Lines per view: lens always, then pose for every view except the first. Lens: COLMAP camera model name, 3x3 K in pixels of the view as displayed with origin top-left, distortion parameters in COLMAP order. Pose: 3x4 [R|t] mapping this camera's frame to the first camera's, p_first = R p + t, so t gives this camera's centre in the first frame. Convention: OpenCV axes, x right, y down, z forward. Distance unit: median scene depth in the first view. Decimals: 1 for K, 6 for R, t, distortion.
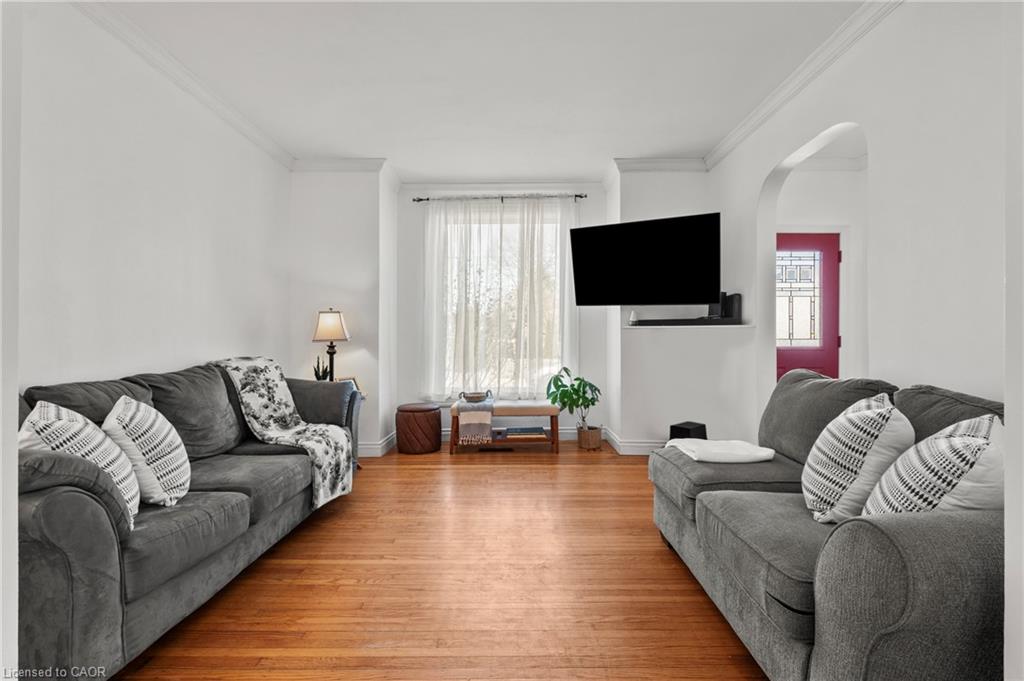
lens RADIAL K [[451.7, 0, 511.1], [0, 451.7, 344.7], [0, 0, 1]] dist [-0.008051, 0.001274]
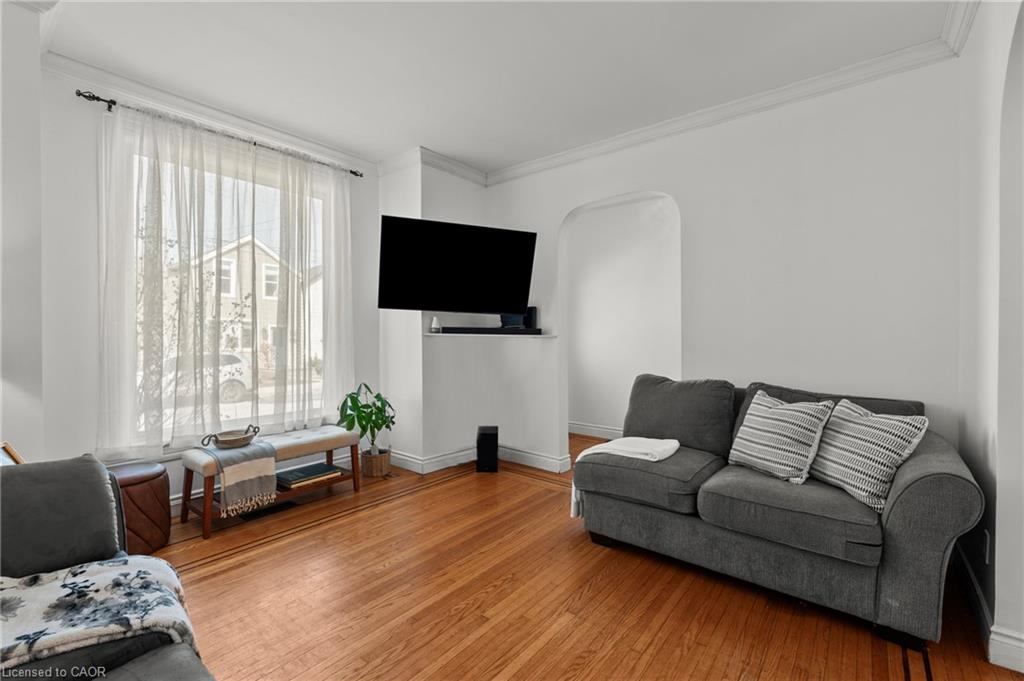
lens RADIAL K [[451.7, 0, 529.8], [0, 451.7, 343.0], [0, 0, 1]] dist [-0.008051, 0.001274]
pose [[0.606372, -0.012173, 0.795088, -0.351496], [0.004625, 0.999920, 0.011783, -0.030720], [-0.795168, -0.003468, 0.606380, 0.276481]]
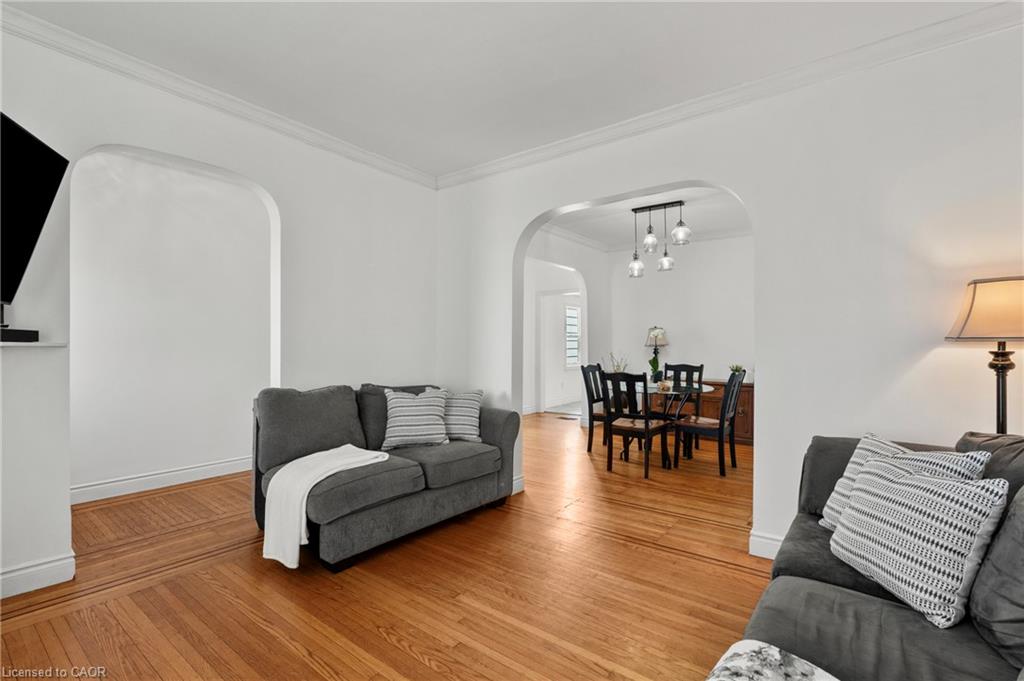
lens RADIAL K [[451.7, 0, 497.1], [0, 451.7, 346.6], [0, 0, 1]] dist [-0.008051, 0.001274]
pose [[-0.788504, -0.005851, 0.615001, -0.311586], [-0.004910, 0.999983, 0.003218, -0.034841], [-0.615010, -0.000483, -0.788519, 0.901332]]
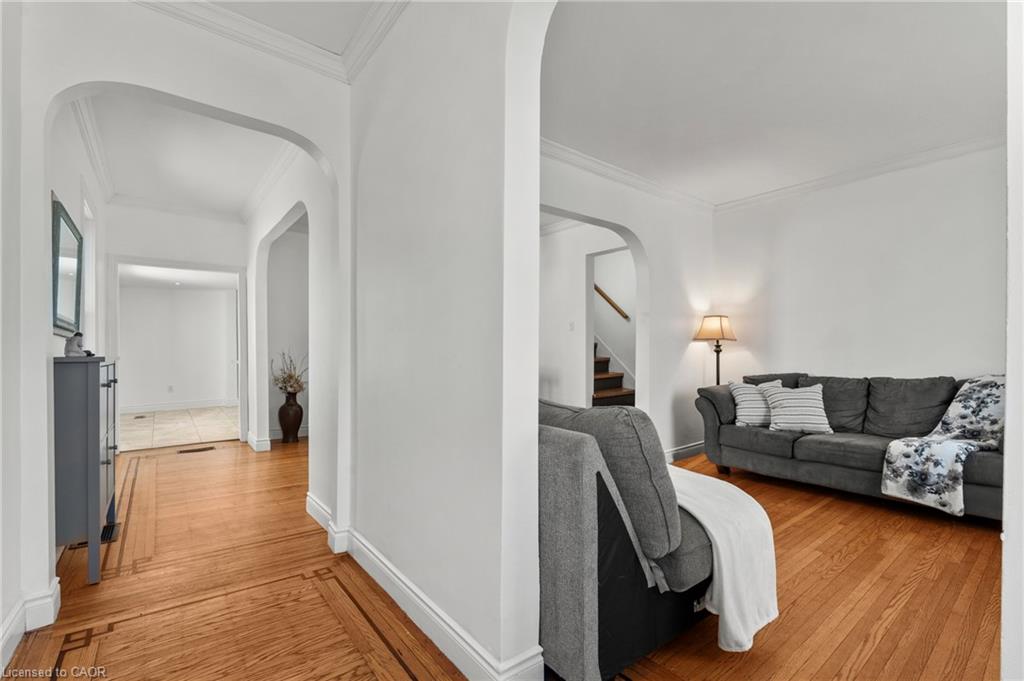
lens RADIAL K [[451.7, 0, 507.3], [0, 451.7, 348.2], [0, 0, 1]] dist [-0.008051, 0.001274]
pose [[-0.795274, -0.007798, -0.606200, 0.674926], [-0.002887, 0.999955, -0.009076, -0.010986], [0.606243, -0.005468, -0.795260, 0.811049]]
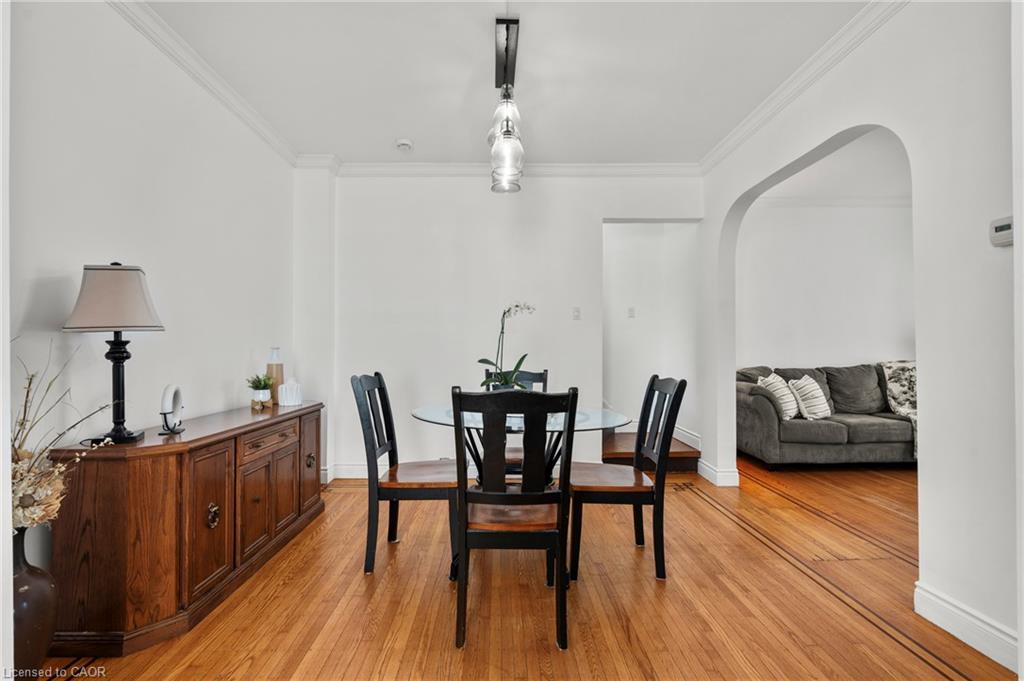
lens RADIAL K [[451.7, 0, 503.4], [0, 451.7, 337.1], [0, 0, 1]] dist [-0.008051, 0.001274]
pose [[0.022851, -0.011861, -0.999669, 0.668380], [-0.002410, 0.999926, -0.011919, -0.023212], [0.999736, 0.002681, 0.022821, -0.291221]]
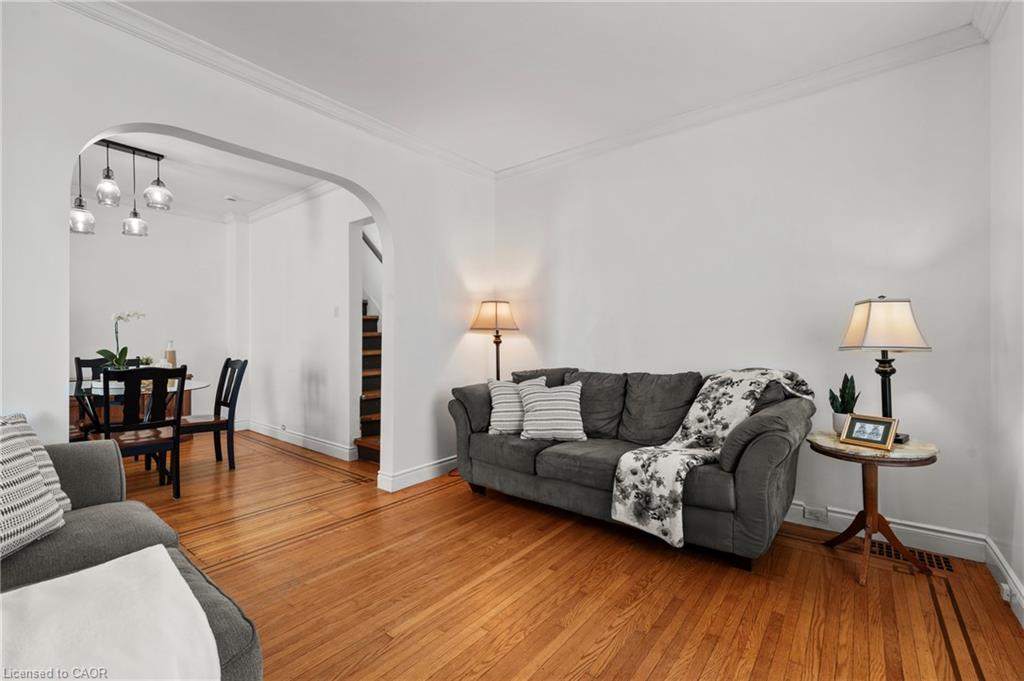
lens RADIAL K [[451.7, 0, 517.0], [0, 451.7, 341.5], [0, 0, 1]] dist [-0.008051, 0.001274]
pose [[-0.621272, 0.000925, -0.783595, 0.290409], [-0.000299, 0.999999, 0.001417, -0.018639], [0.783595, 0.001115, -0.621271, 0.870952]]
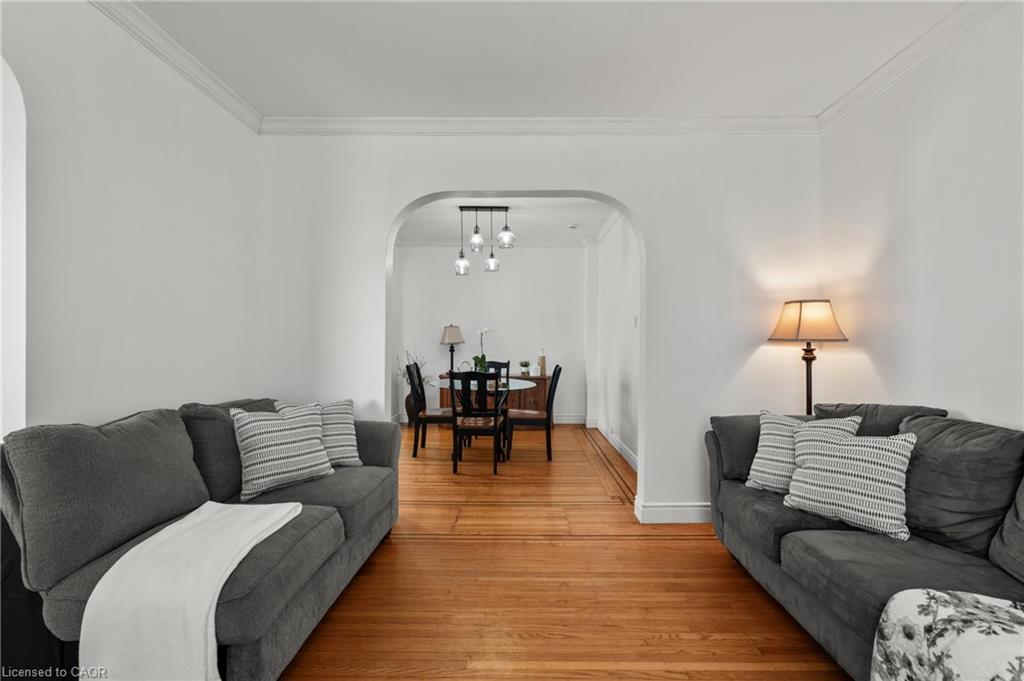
lens RADIAL K [[451.7, 0, 505.3], [0, 451.7, 344.1], [0, 0, 1]] dist [-0.008051, 0.001274]
pose [[-0.999749, -0.004974, 0.021833, -0.001178], [-0.004942, 0.999987, 0.001533, -0.036376], [-0.021840, 0.001425, -0.999760, 0.924935]]
